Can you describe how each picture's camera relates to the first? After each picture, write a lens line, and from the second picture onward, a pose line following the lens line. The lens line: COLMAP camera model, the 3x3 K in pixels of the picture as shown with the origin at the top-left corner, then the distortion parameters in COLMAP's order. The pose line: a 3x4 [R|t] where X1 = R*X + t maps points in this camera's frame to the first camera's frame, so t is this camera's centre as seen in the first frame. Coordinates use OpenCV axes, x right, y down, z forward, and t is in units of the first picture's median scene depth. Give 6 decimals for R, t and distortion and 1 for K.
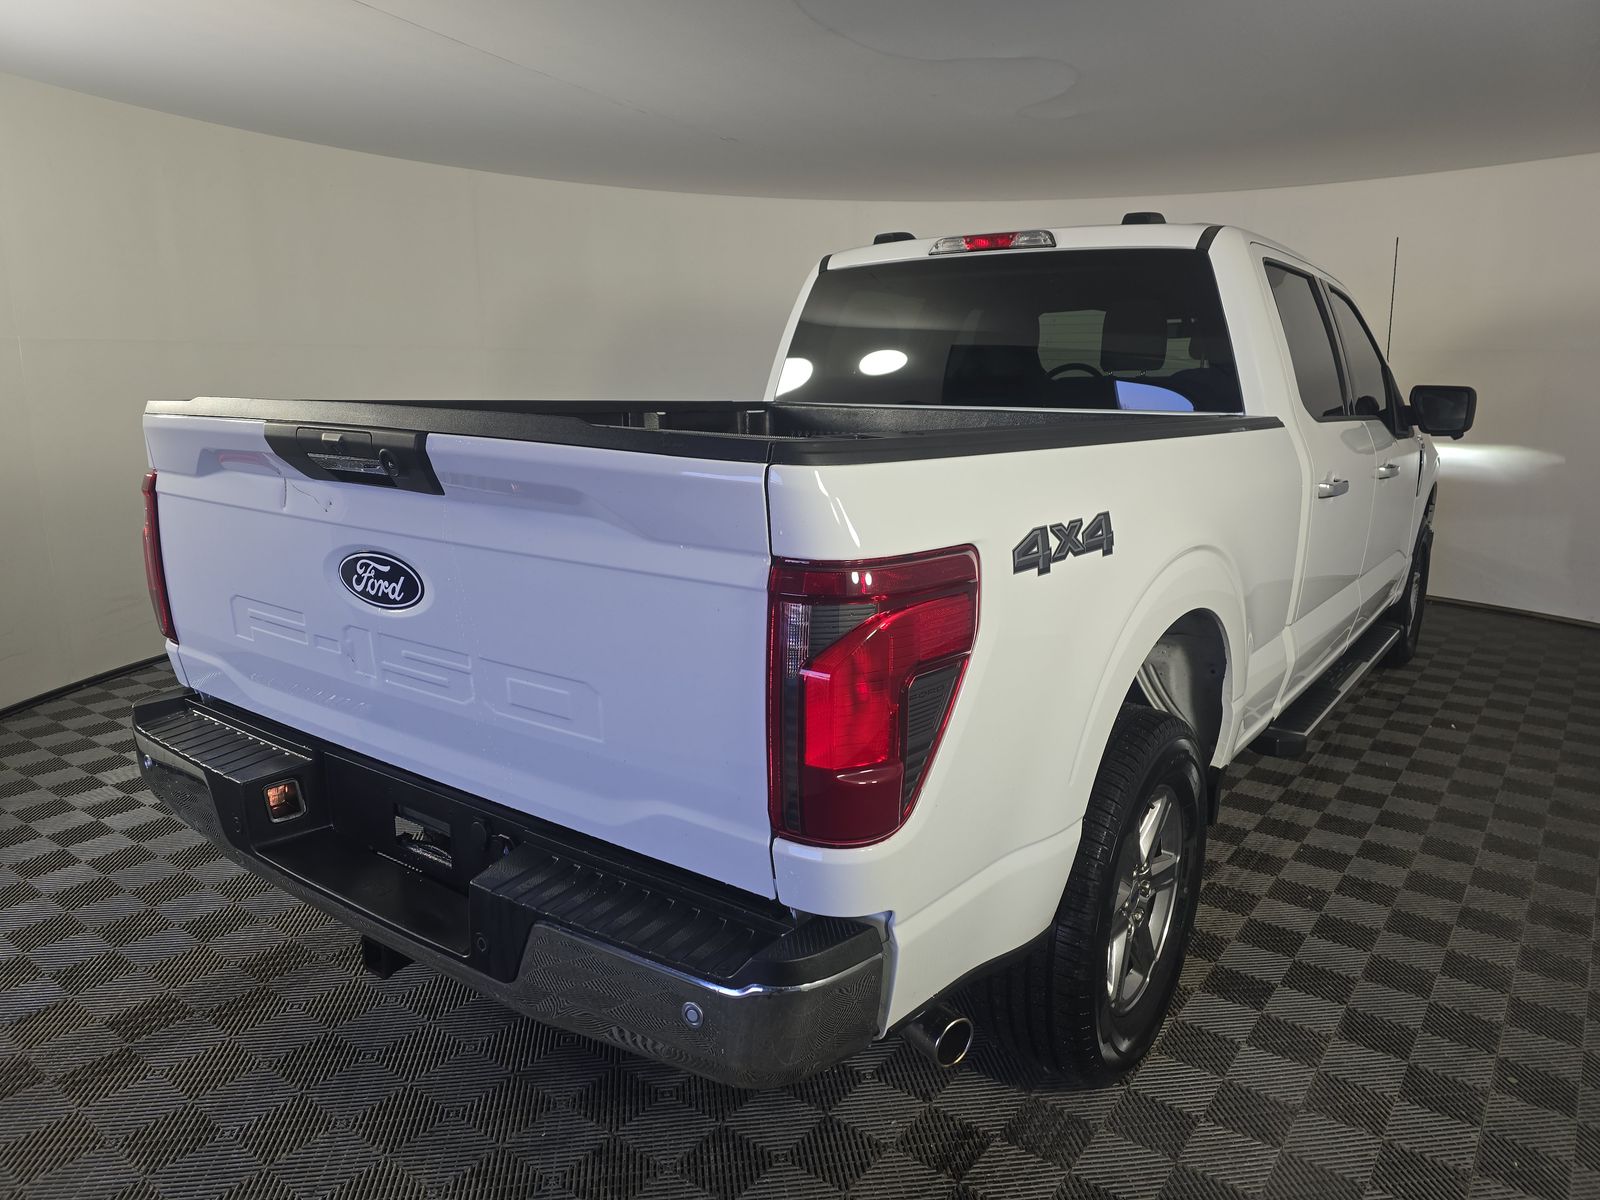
lens RADIAL K [[1060.4, 0, 801.1], [0, 1060.4, 615.9], [0, 0, 1]] dist [0.074453, -0.088899]
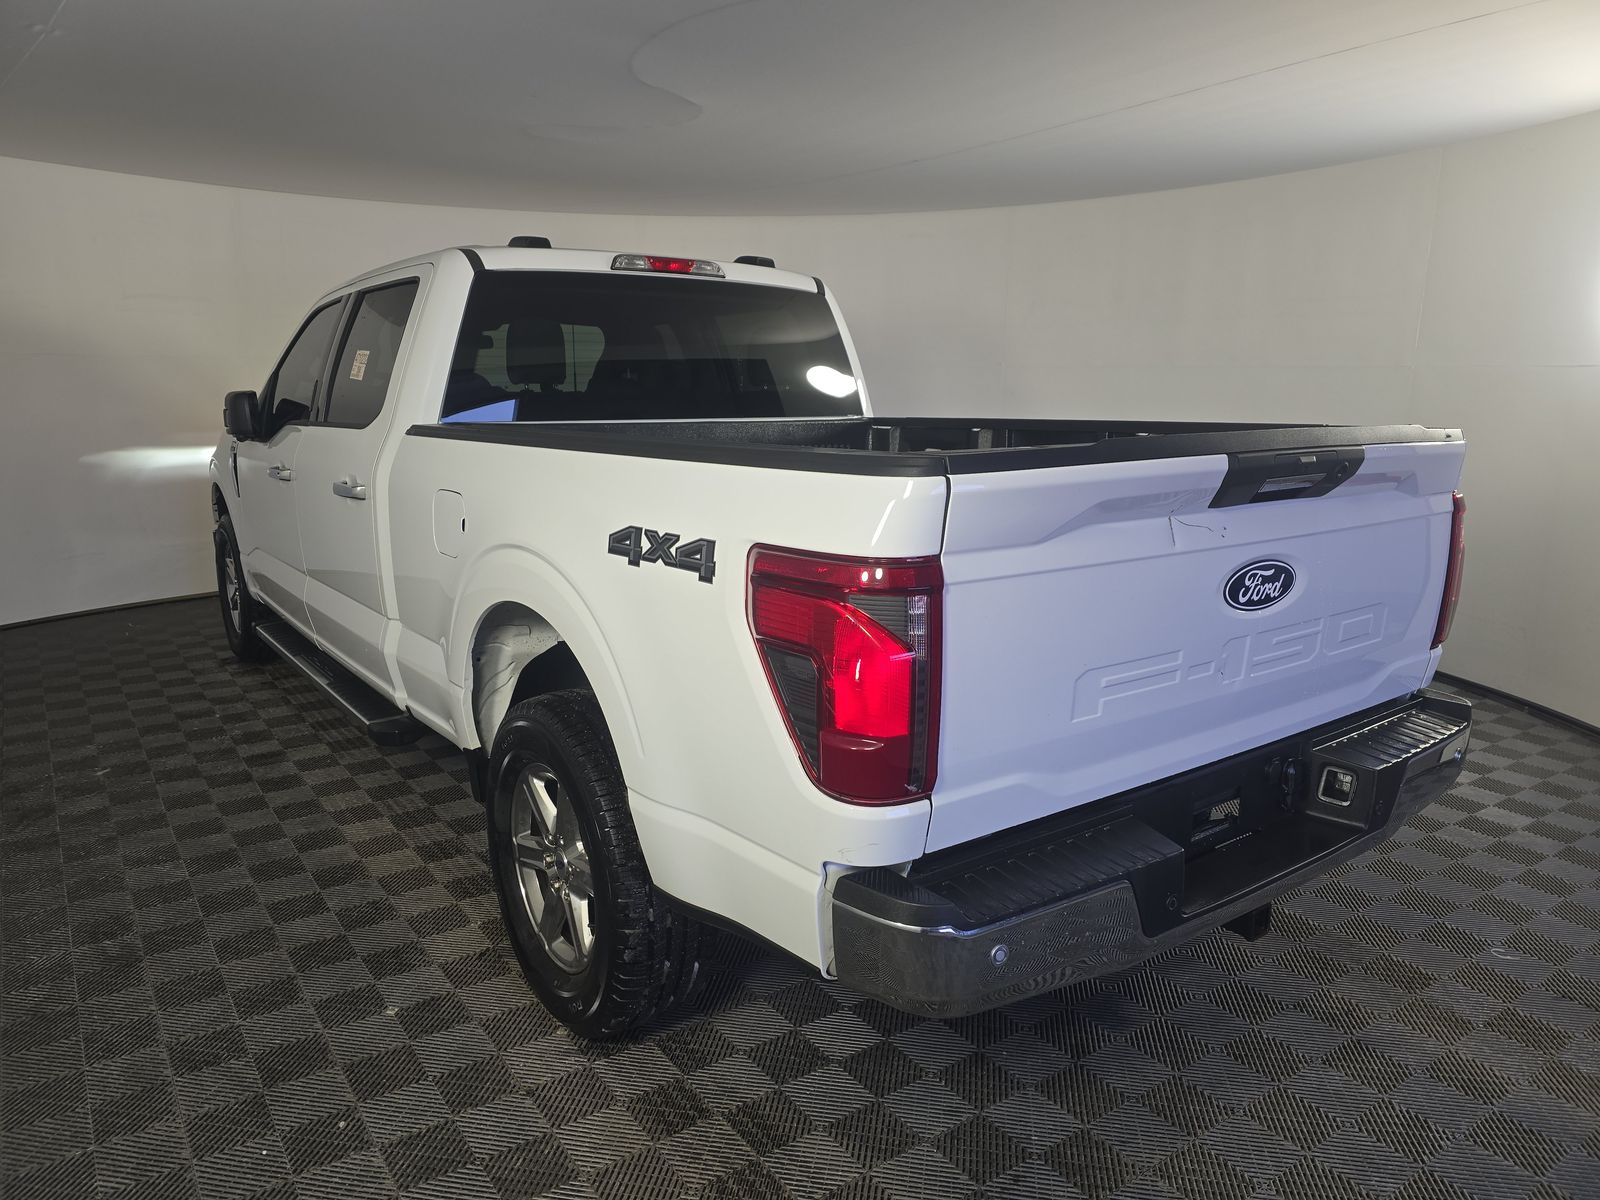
lens RADIAL K [[1060.7, 0, 805.1], [0, 1060.7, 635.4], [0, 0, 1]] dist [0.047478, 0.000269]
pose [[0.304251, -0.226258, 0.925332, -1.110111], [0.210911, 0.963275, 0.166188, -0.188663], [-0.928950, 0.144599, 0.340798, 0.746233]]
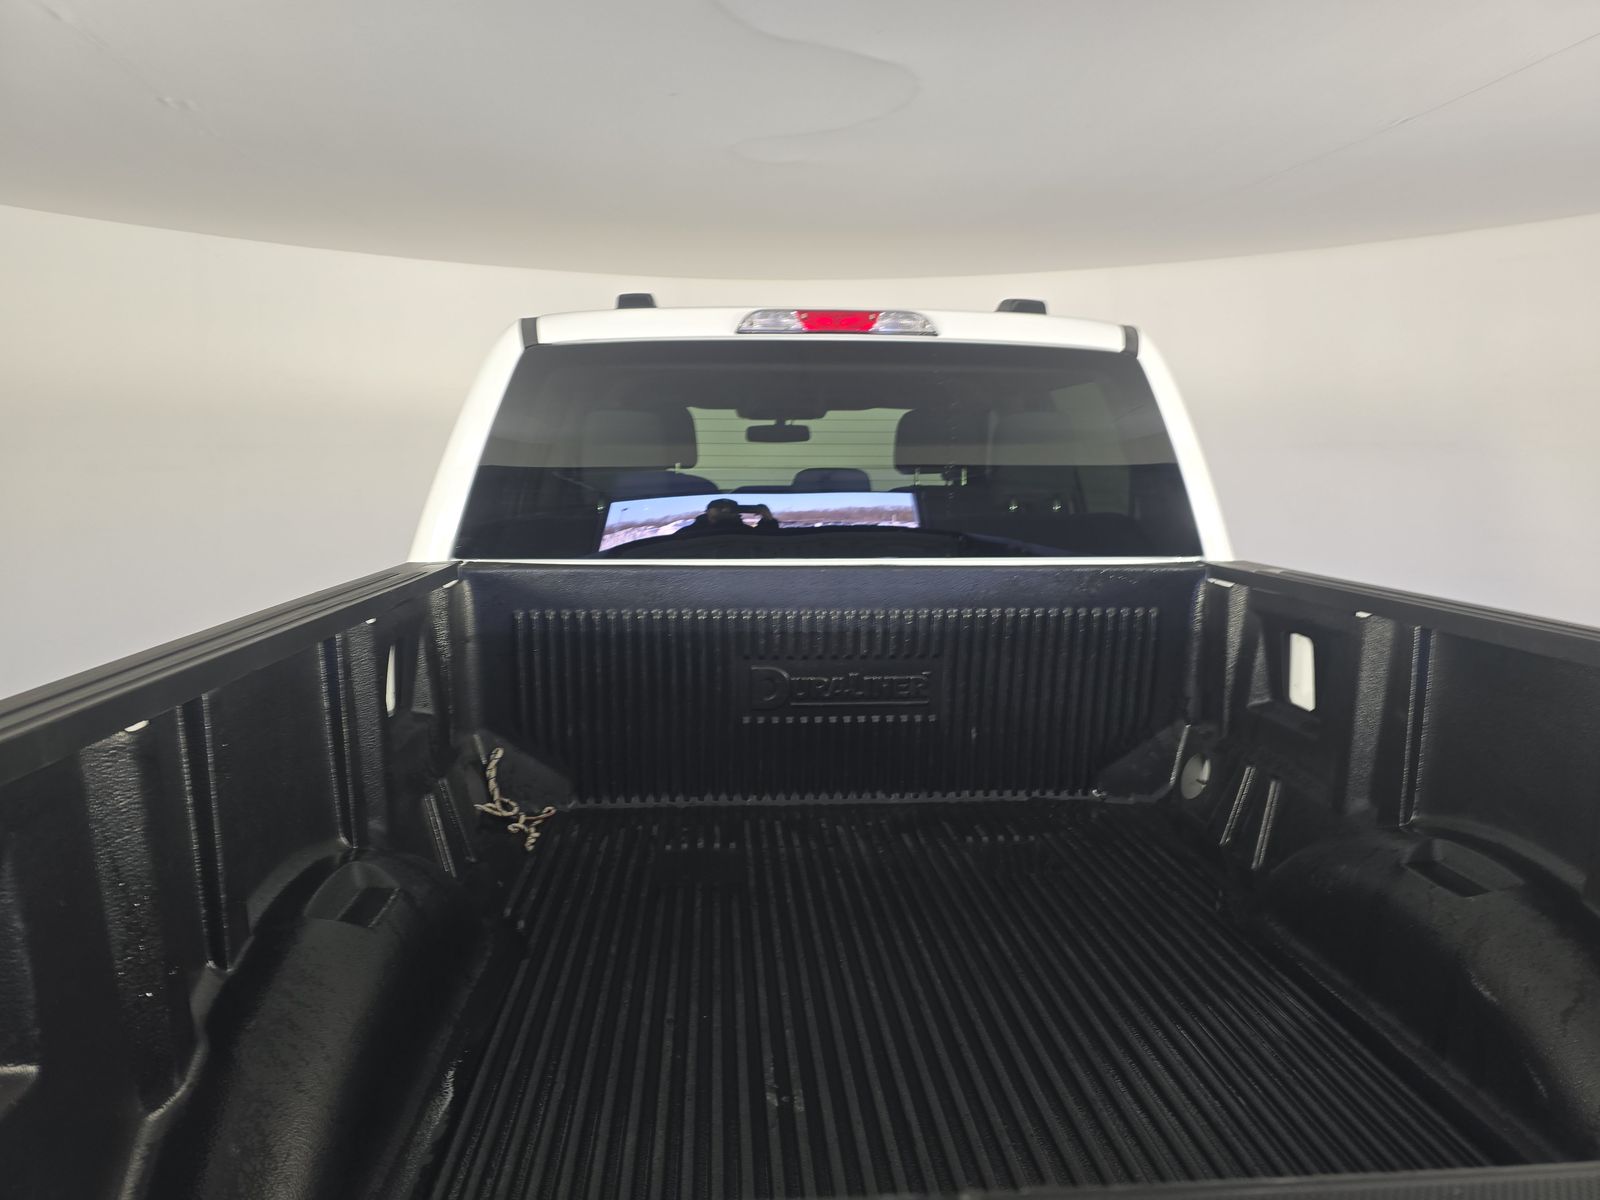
lens RADIAL K [[1115.8, 0, 799.0], [0, 1115.8, 628.1], [0, 0, 1]] dist [0.072242, -0.109825]
pose [[0.763913, -0.104445, 0.636812, -0.417445], [0.145272, 0.989319, -0.012006, -0.198607], [-0.628756, 0.101683, 0.770926, 0.636956]]
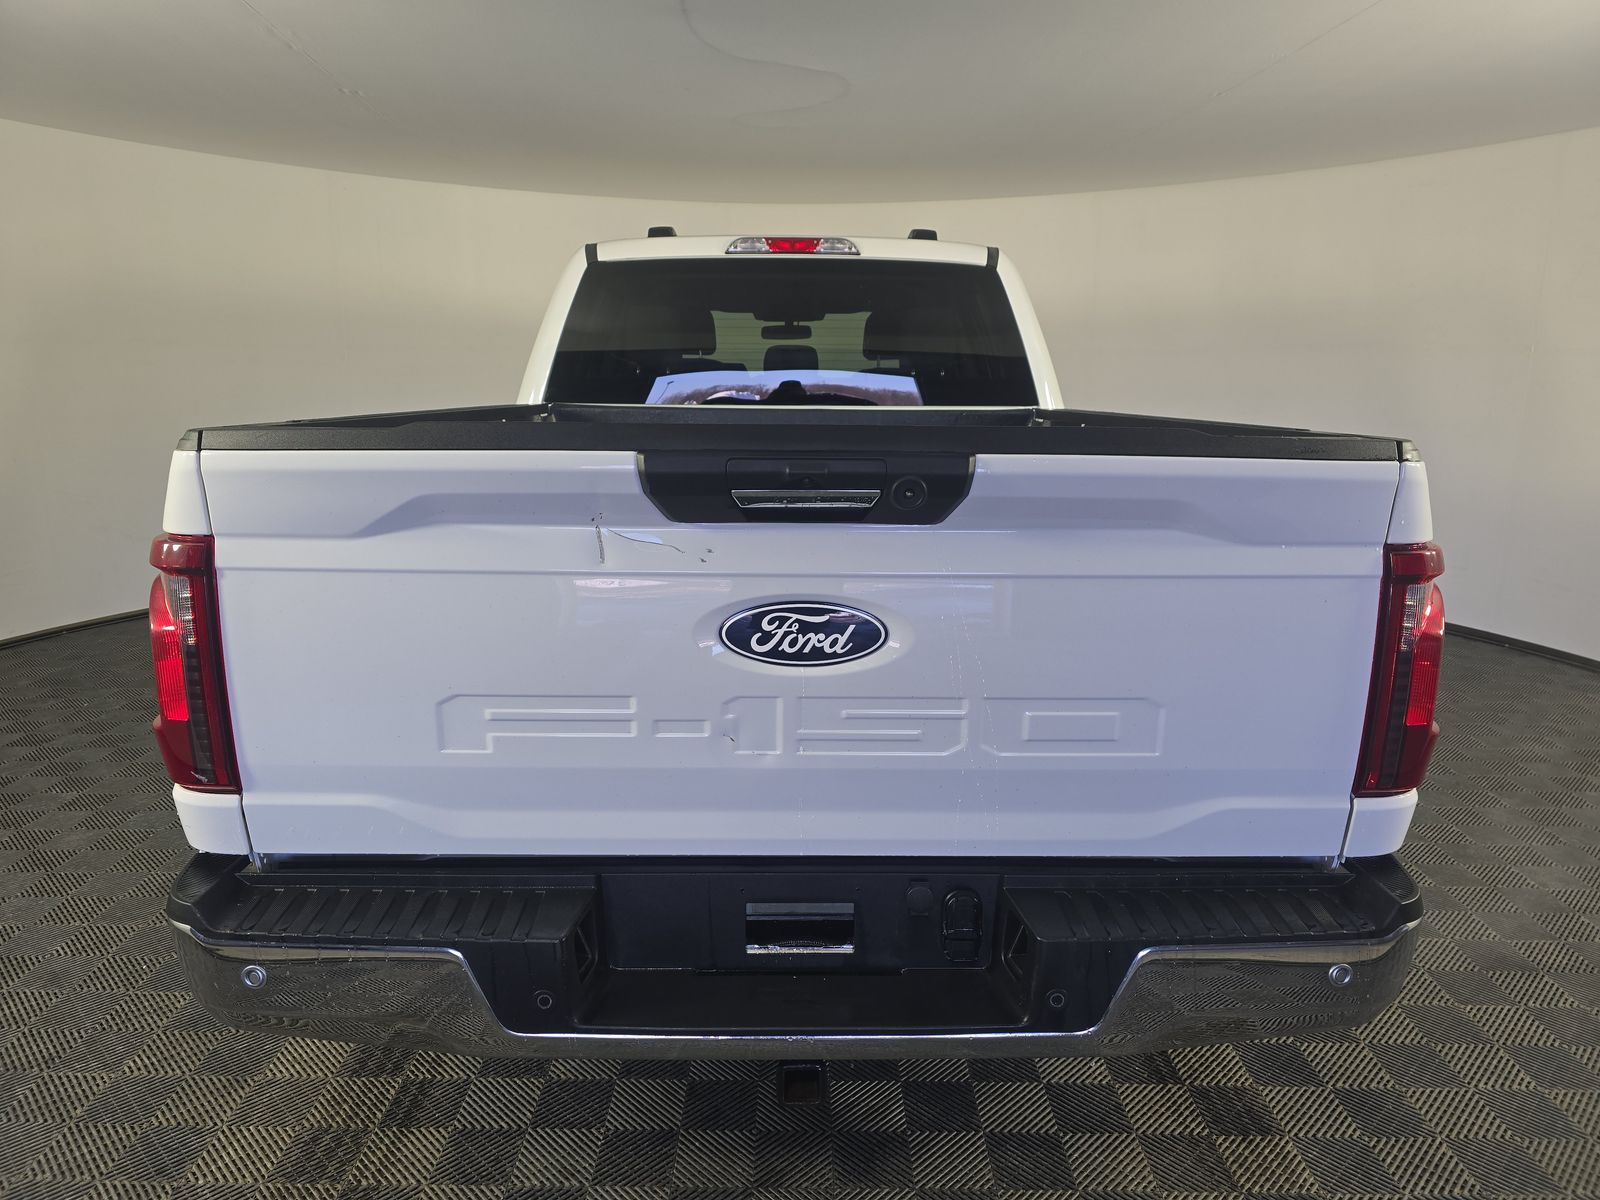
lens RADIAL K [[1060.4, 0, 801.1], [0, 1060.4, 615.9], [0, 0, 1]] dist [0.074453, -0.088899]
pose [[0.801137, -0.138301, 0.582281, -0.611314], [0.133858, 0.989693, 0.050898, -0.062749], [-0.583319, 0.037167, 0.811392, 0.228693]]
